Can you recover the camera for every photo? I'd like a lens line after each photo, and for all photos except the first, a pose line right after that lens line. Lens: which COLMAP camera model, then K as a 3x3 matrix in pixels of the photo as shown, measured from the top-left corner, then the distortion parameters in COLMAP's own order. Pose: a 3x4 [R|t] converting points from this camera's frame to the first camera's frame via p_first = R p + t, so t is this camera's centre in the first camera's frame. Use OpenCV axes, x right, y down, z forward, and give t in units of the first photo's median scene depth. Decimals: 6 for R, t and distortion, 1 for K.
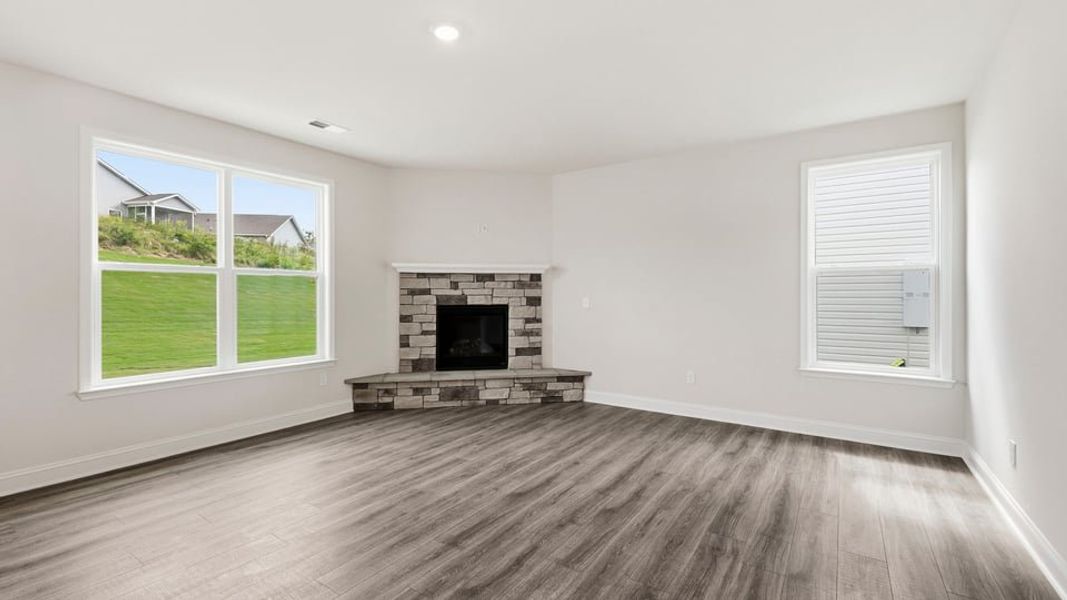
lens RADIAL K [[446.6, 0, 529.9], [0, 446.6, 292.4], [0, 0, 1]] dist [-0.000495, 0.000010]
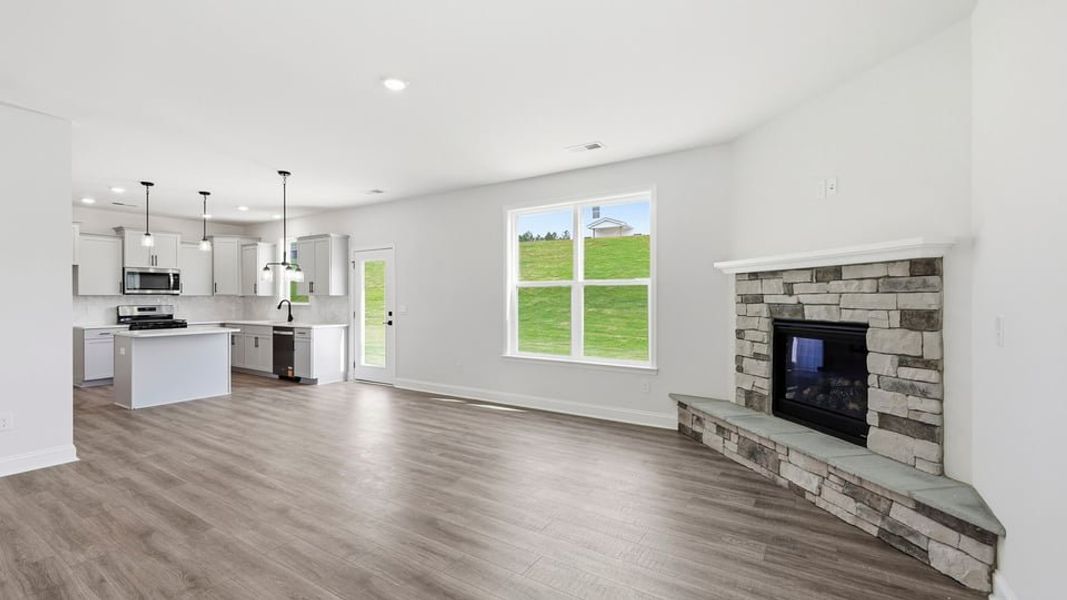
lens RADIAL K [[462.9, 0, 533.5], [0, 462.9, 300.0], [0, 0, 1]] dist [0.004335, 0.000171]
pose [[0.030549, 0.006672, -0.999511, 0.491130], [0.006408, 0.999956, 0.006871, -0.006513], [0.999513, -0.006615, 0.030504, 0.622126]]
